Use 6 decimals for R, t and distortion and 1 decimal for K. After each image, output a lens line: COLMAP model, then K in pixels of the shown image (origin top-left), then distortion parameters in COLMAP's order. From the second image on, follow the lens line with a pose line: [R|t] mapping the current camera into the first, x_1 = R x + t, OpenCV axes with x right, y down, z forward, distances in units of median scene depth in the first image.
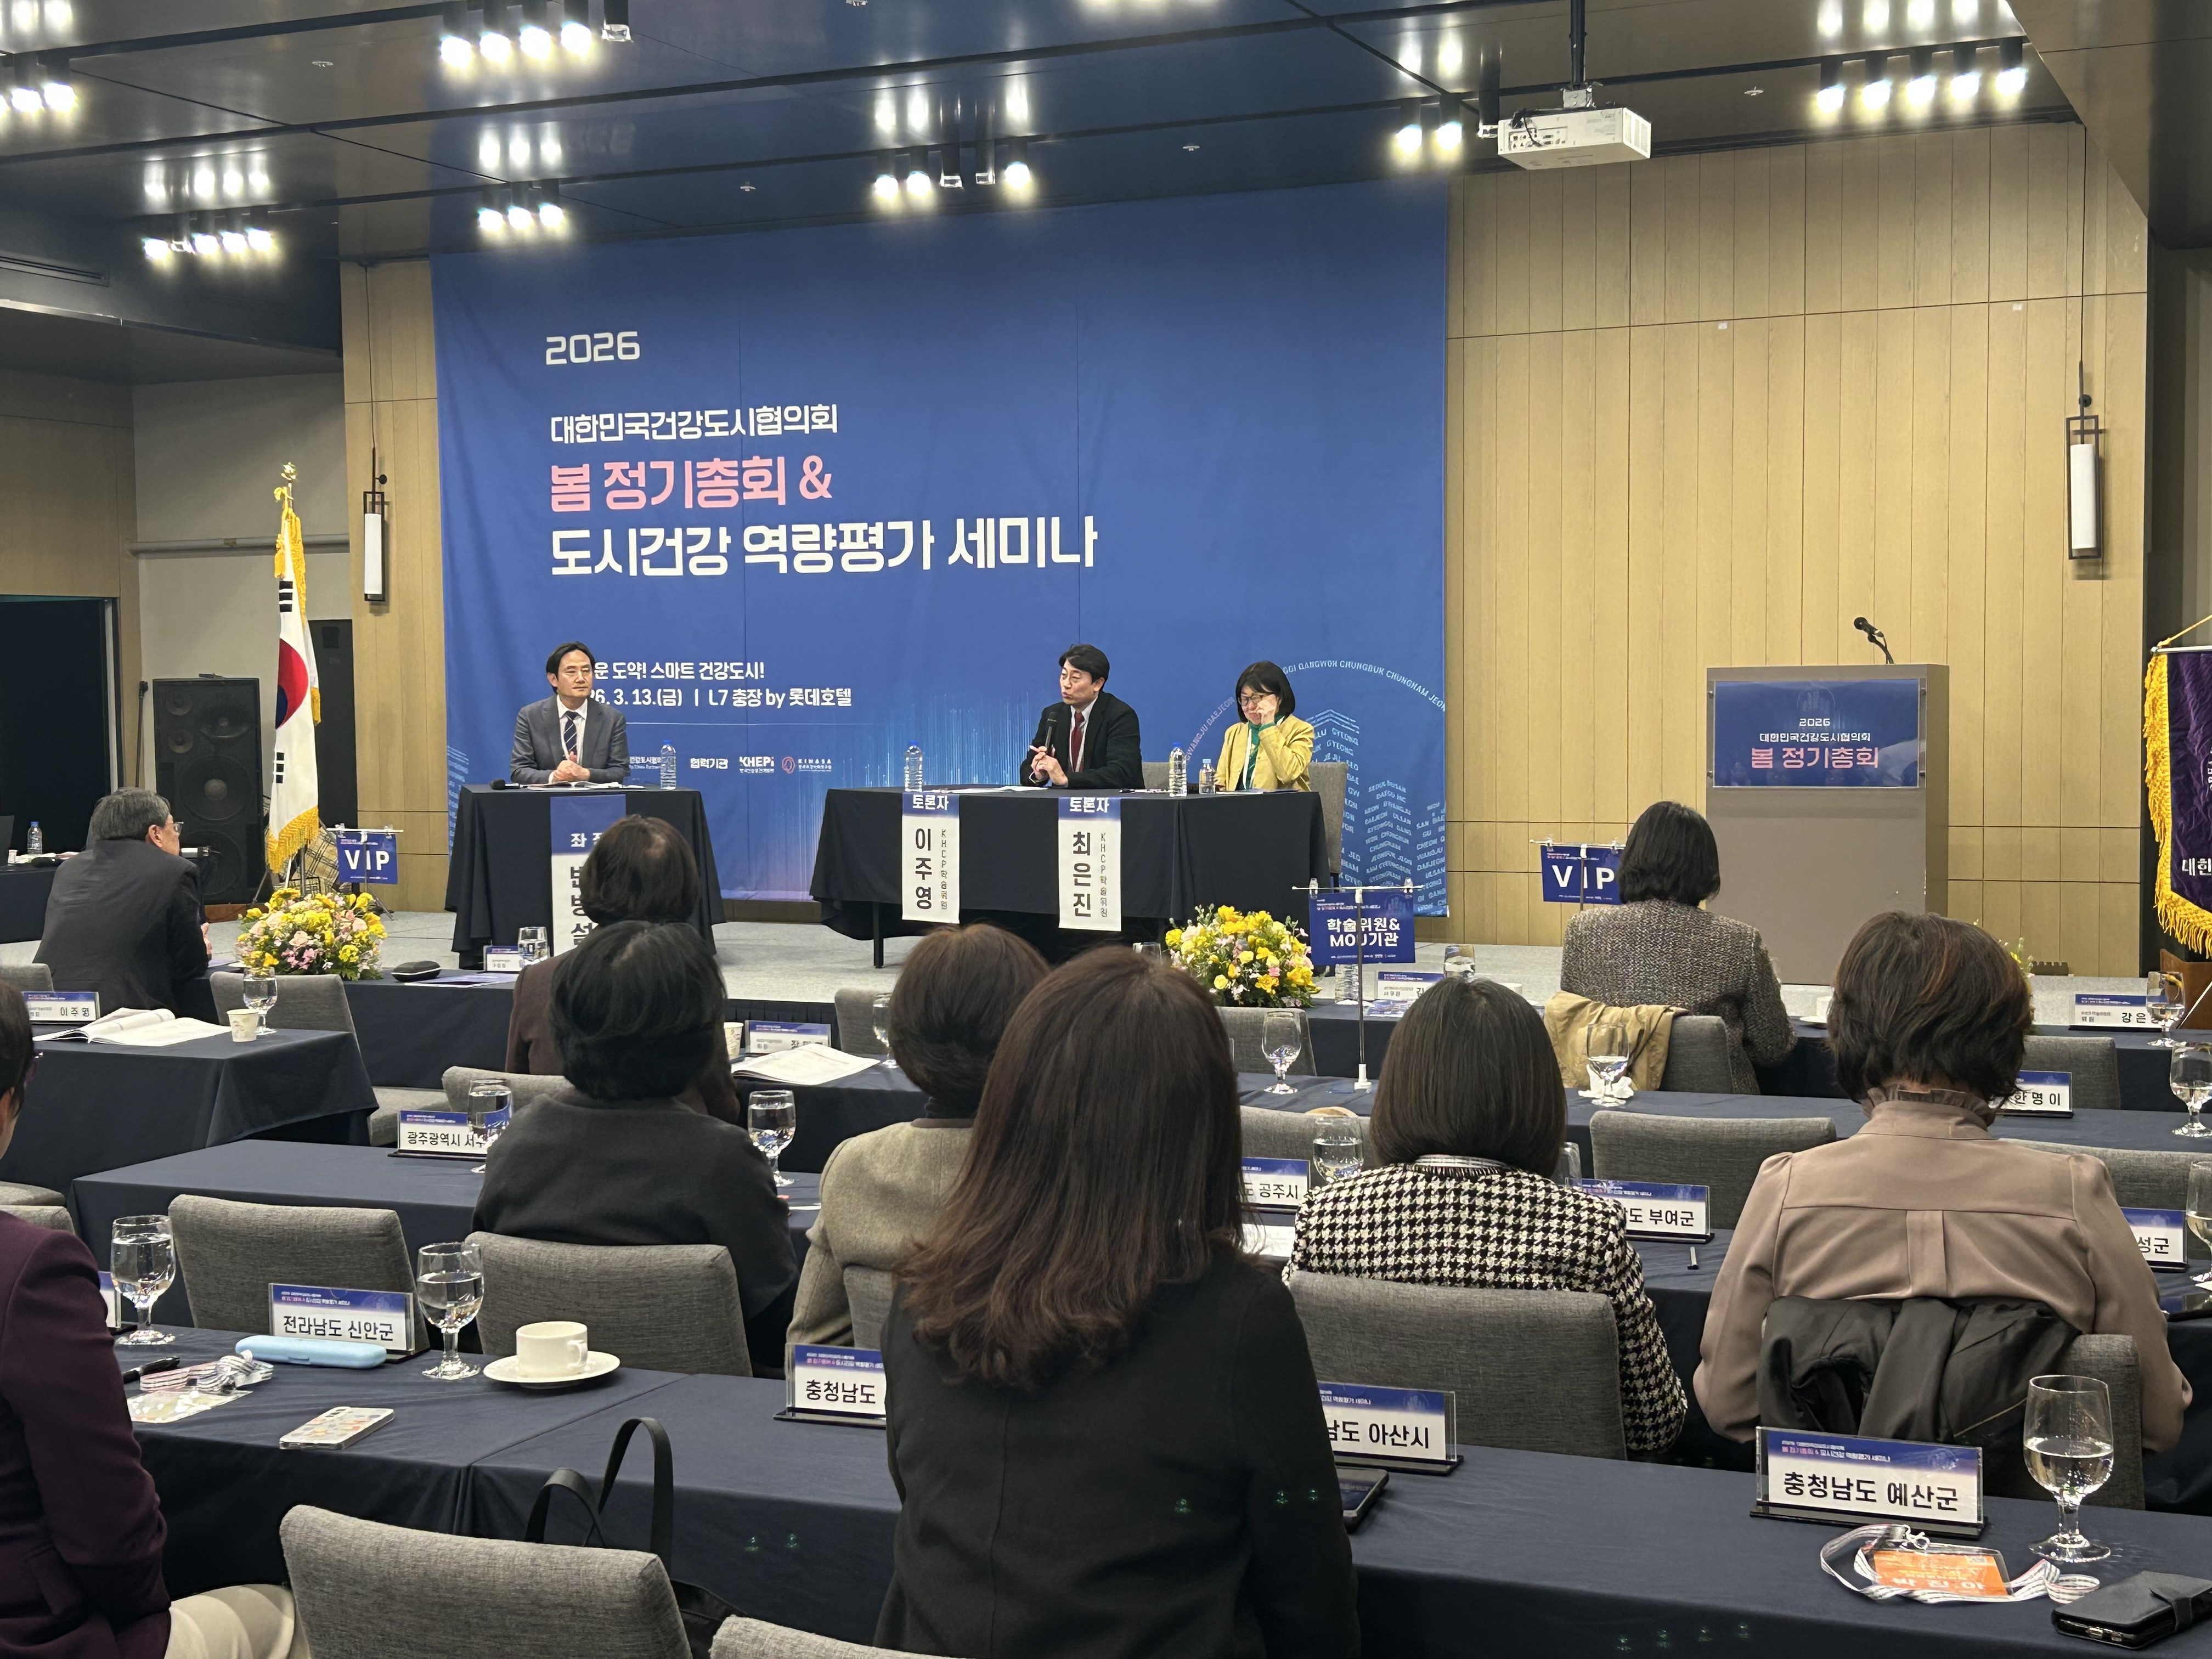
lens RADIAL K [[2888.2, 0, 1106.0], [0, 2888.2, 829.5], [0, 0, 1]] dist [0.240788, -0.667038]
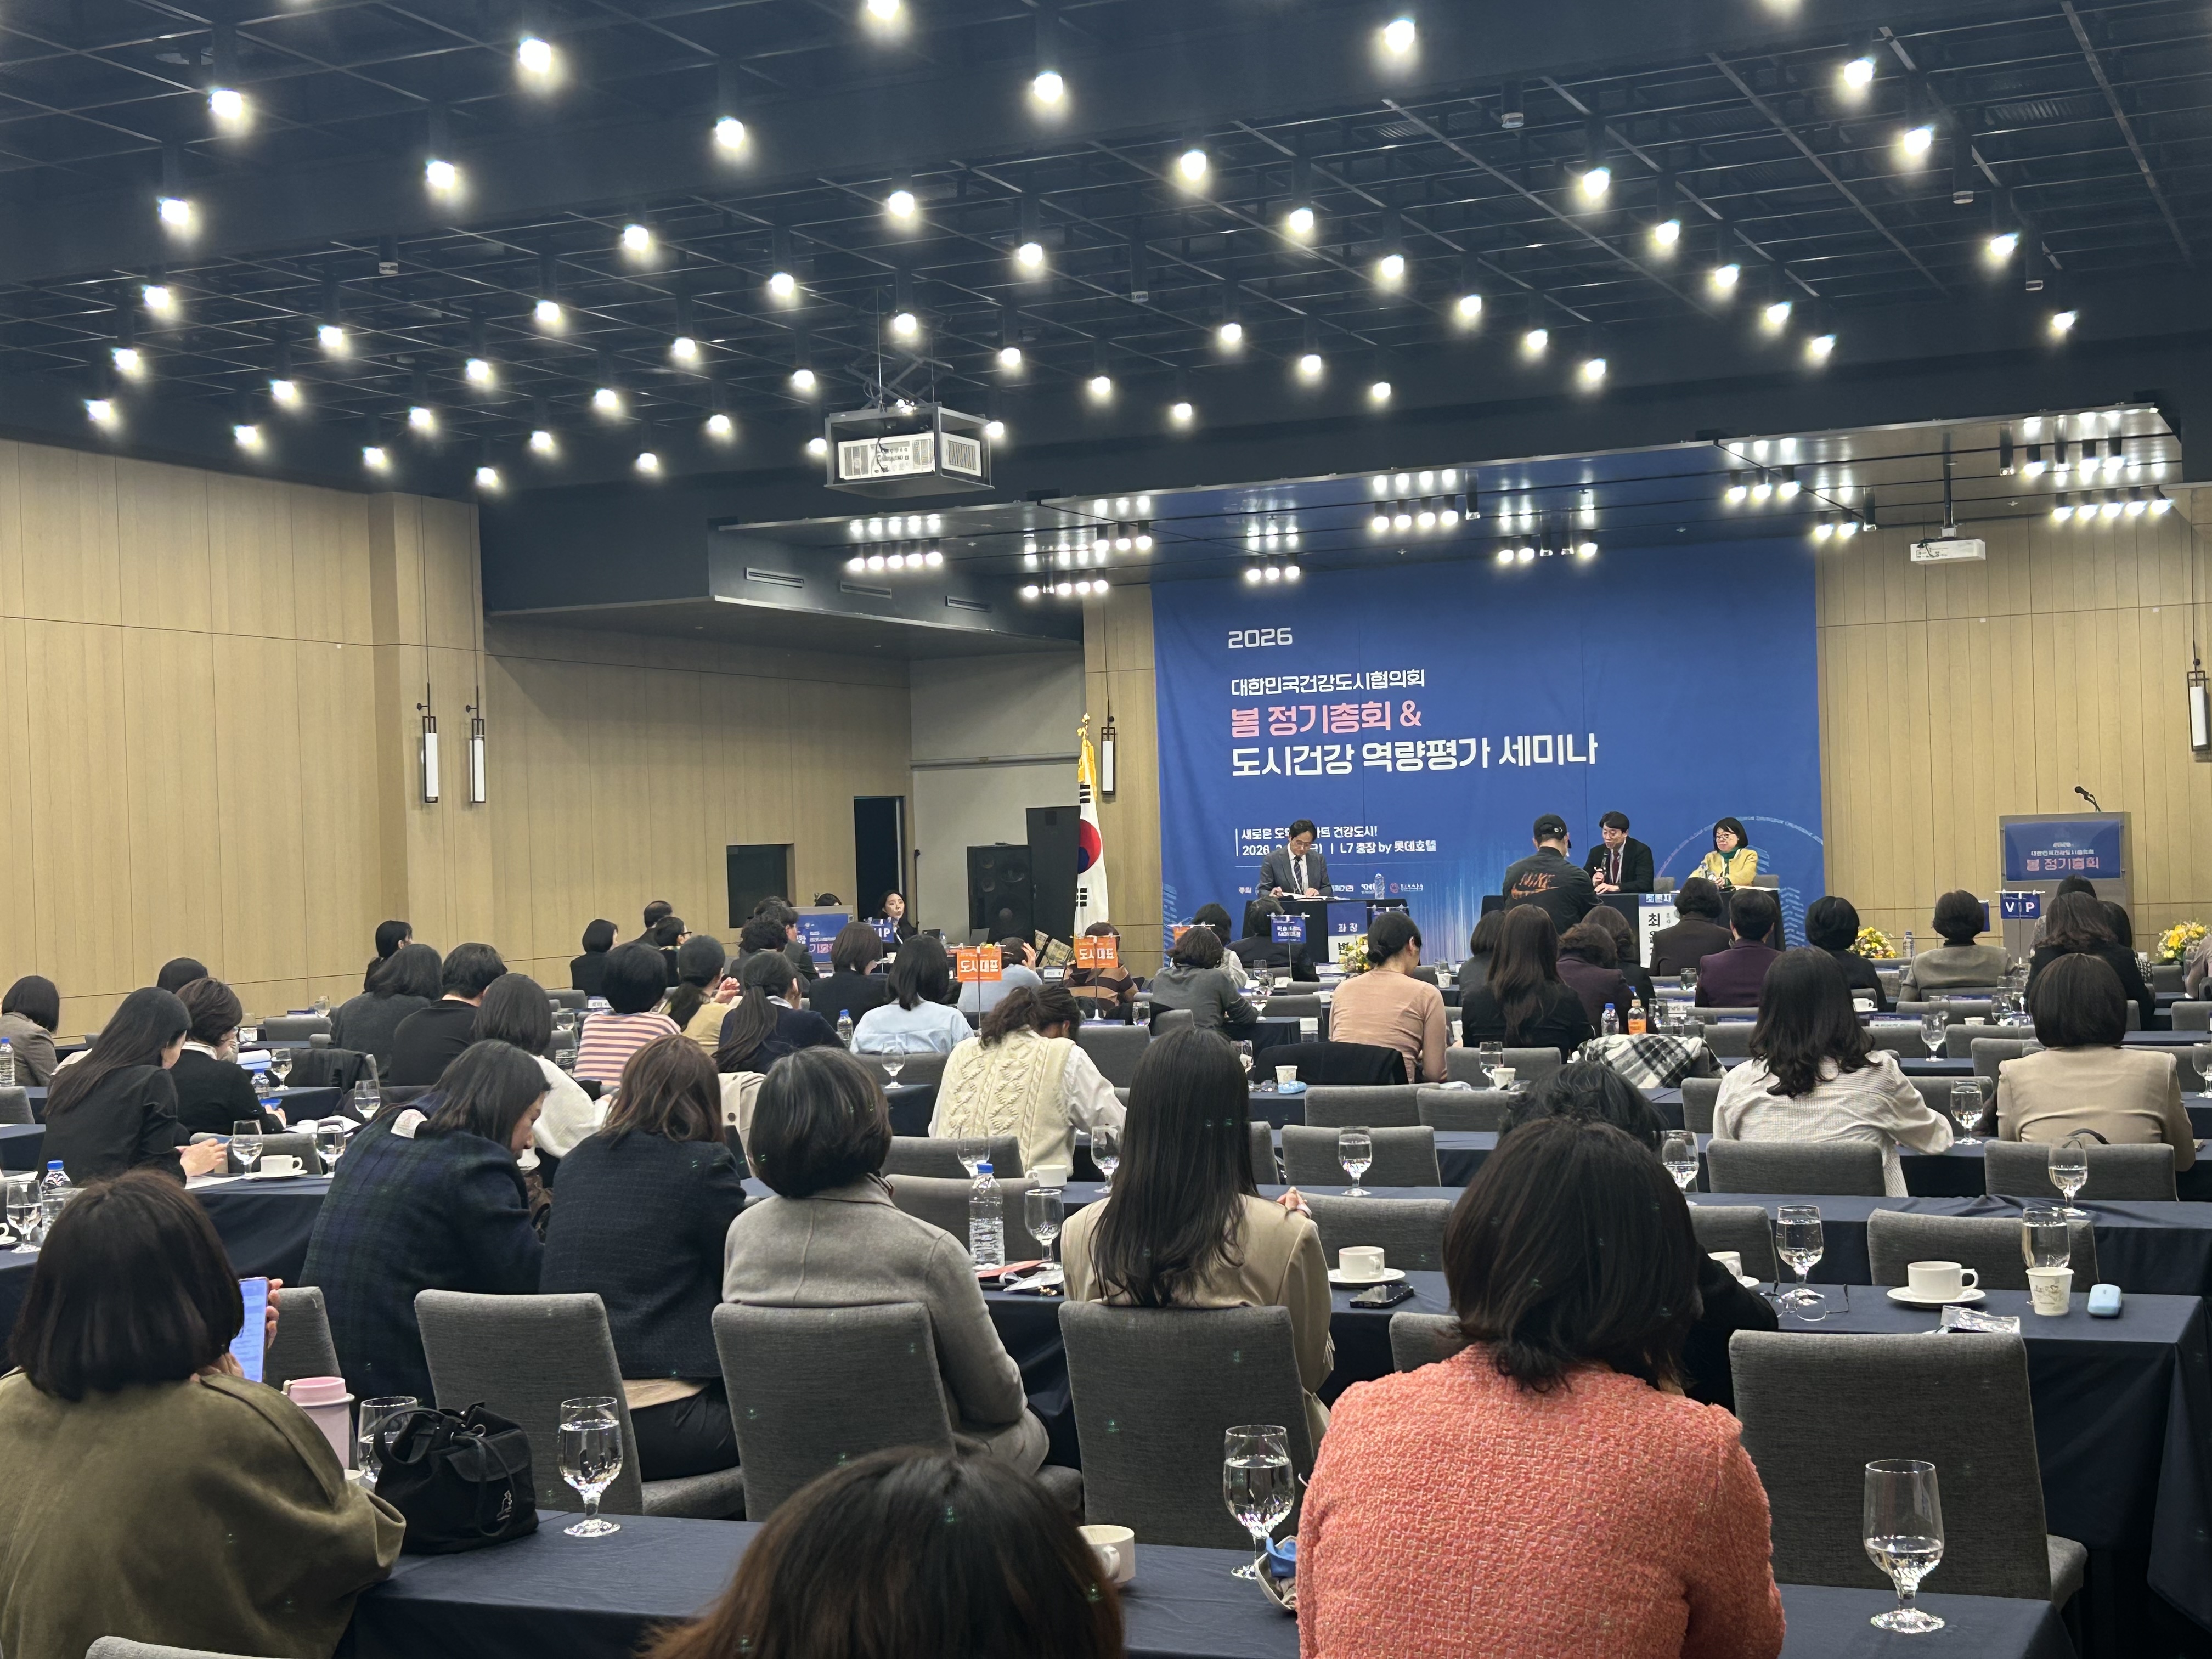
lens RADIAL K [[3019.2, 0, 1106.0], [0, 3019.2, 829.5], [0, 0, 1]] dist [0.315790, -1.067342]
pose [[0.999735, -0.022505, 0.004865, -0.289875], [0.022746, 0.998119, -0.056925, 0.039658], [-0.003574, 0.057021, 0.998367, -0.732529]]
